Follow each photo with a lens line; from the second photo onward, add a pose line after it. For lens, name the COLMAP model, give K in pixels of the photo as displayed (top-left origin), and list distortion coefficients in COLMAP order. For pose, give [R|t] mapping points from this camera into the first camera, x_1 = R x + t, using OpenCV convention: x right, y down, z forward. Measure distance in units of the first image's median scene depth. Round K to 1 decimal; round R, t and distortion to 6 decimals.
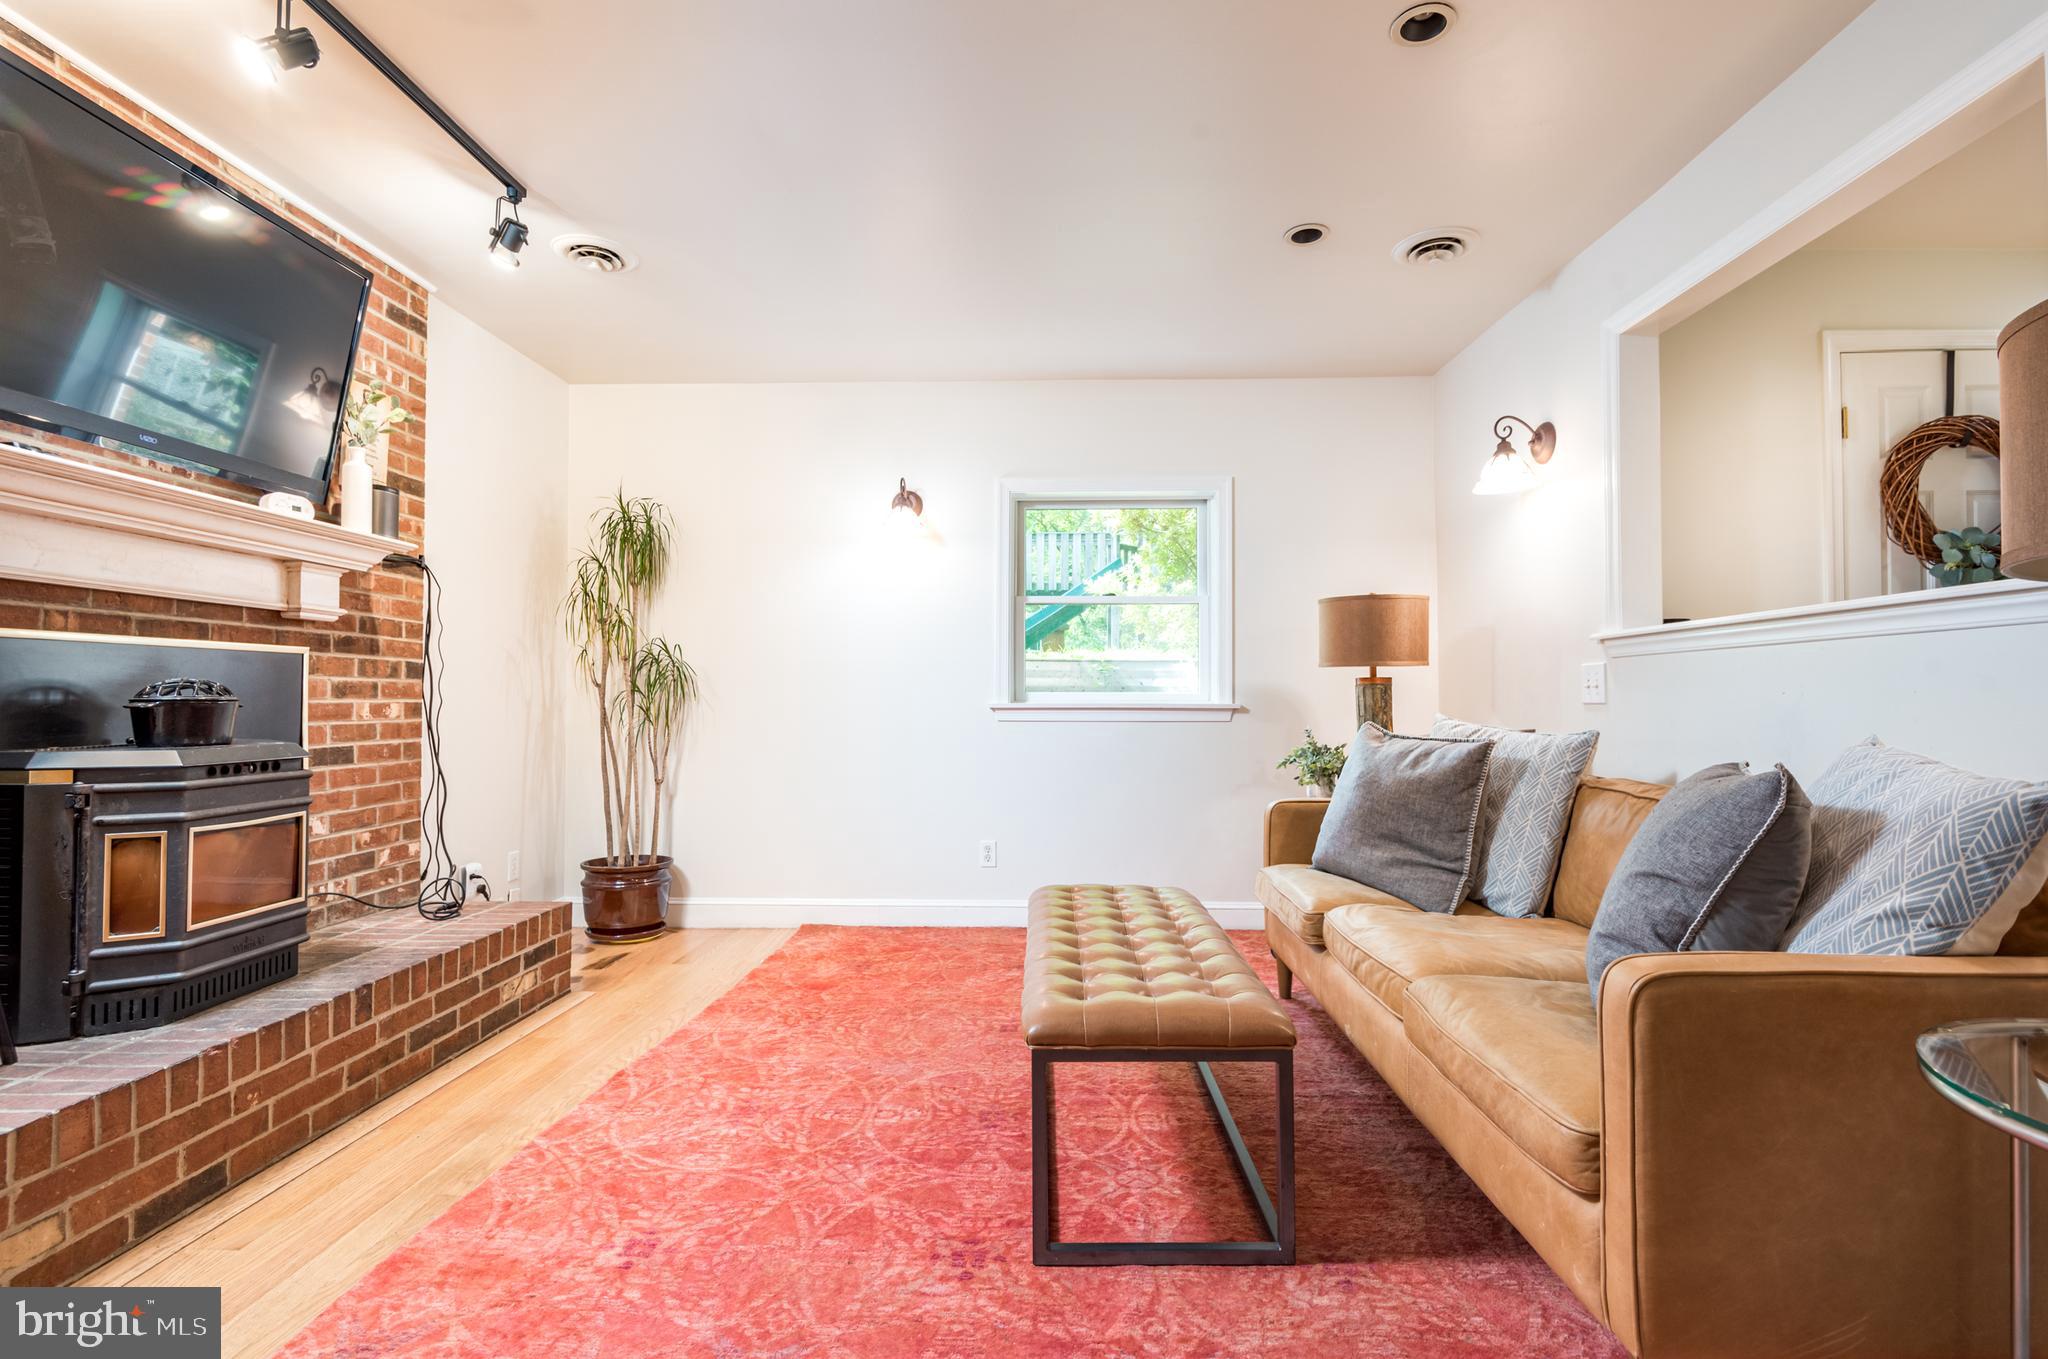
lens RADIAL K [[947.4, 0, 1024.0], [0, 947.4, 679.5], [0, 0, 1]] dist [0.000086, -0.008184]
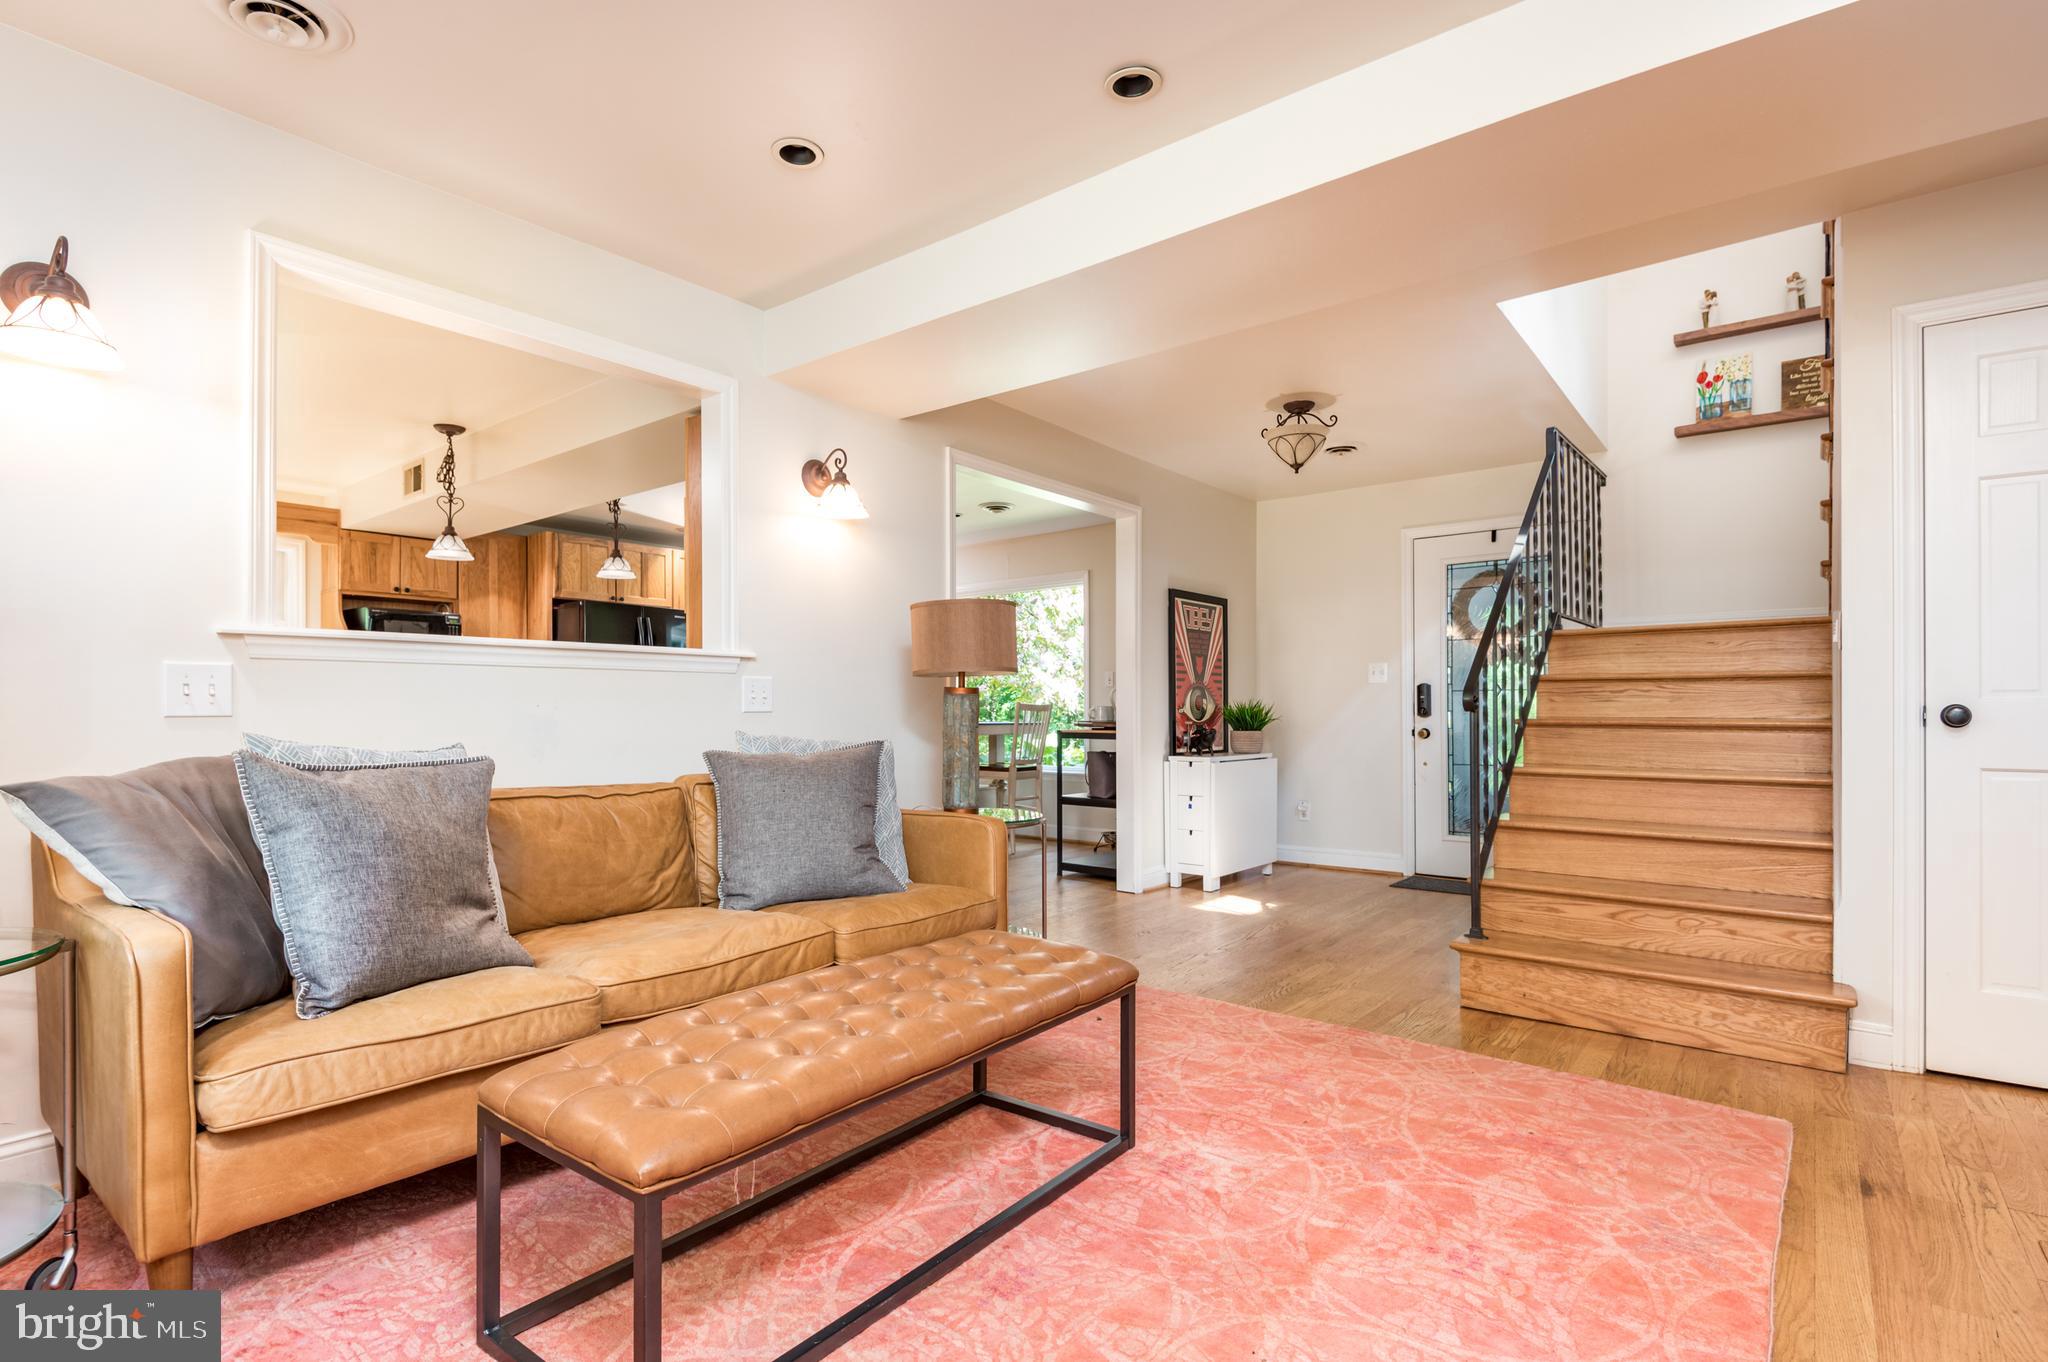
lens RADIAL K [[1000.1, 0, 1024.0], [0, 1000.1, 710.3], [0, 0, 1]] dist [0.042697, -0.034352]
pose [[-0.803761, 0.002309, 0.594948, -0.627948], [-0.010865, 0.999769, -0.018558, 0.044957], [-0.594853, -0.021380, -0.803550, 2.029999]]
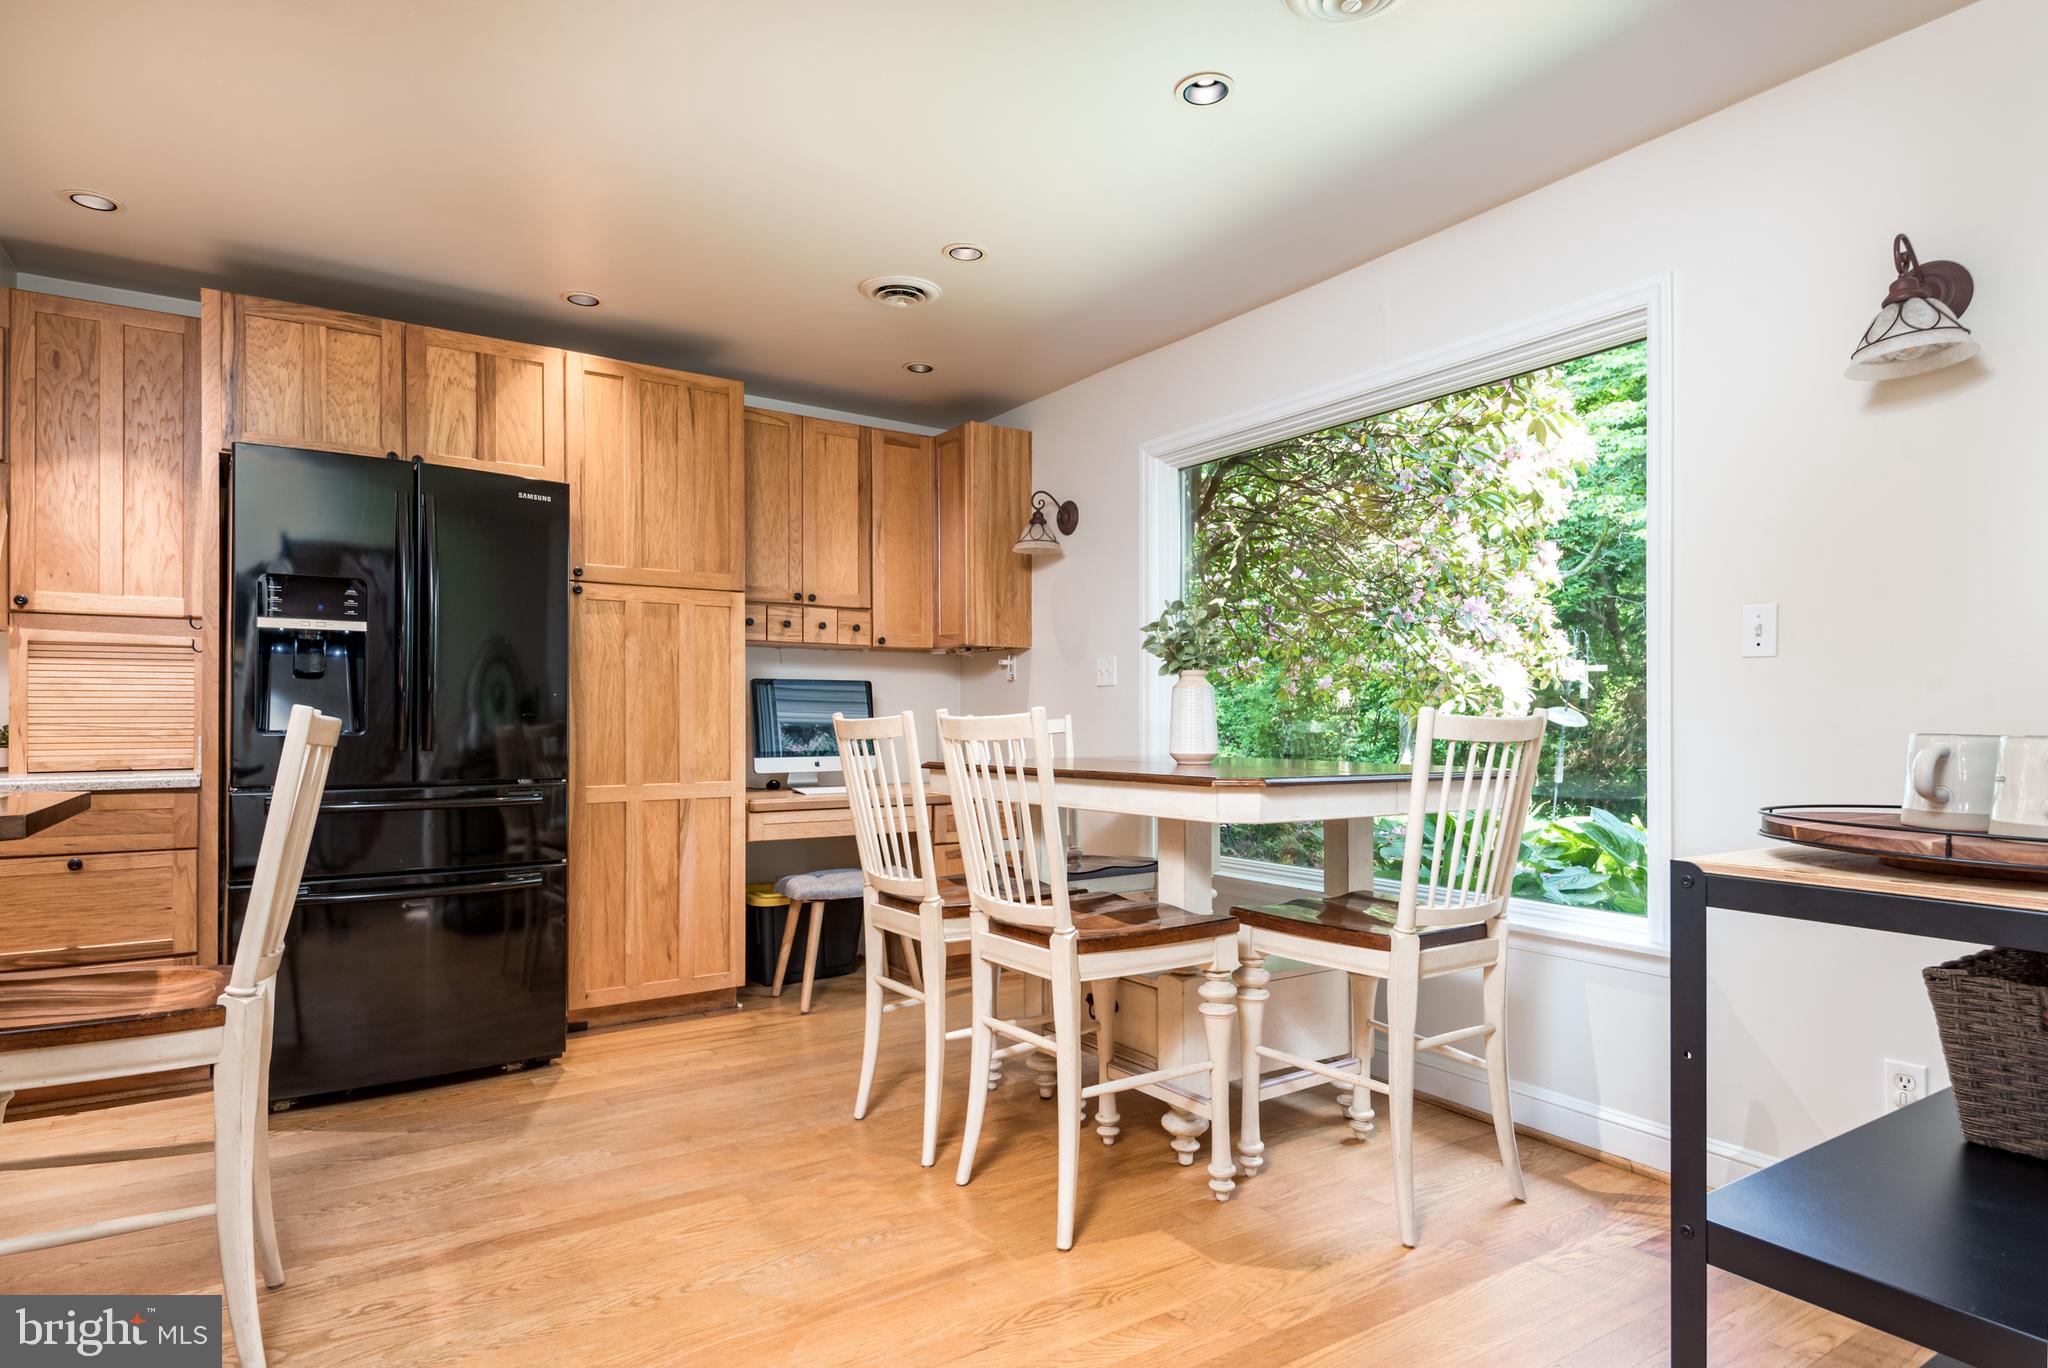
lens RADIAL K [[1159.1, 0, 1029.7], [0, 1159.1, 733.5], [0, 0, 1]] dist [0.036005, -0.025674]
pose [[-0.582836, -0.011044, 0.812514, 0.892735], [-0.019057, 0.999818, -0.000080, -0.022435], [-0.812366, -0.015531, -0.582941, 0.045109]]
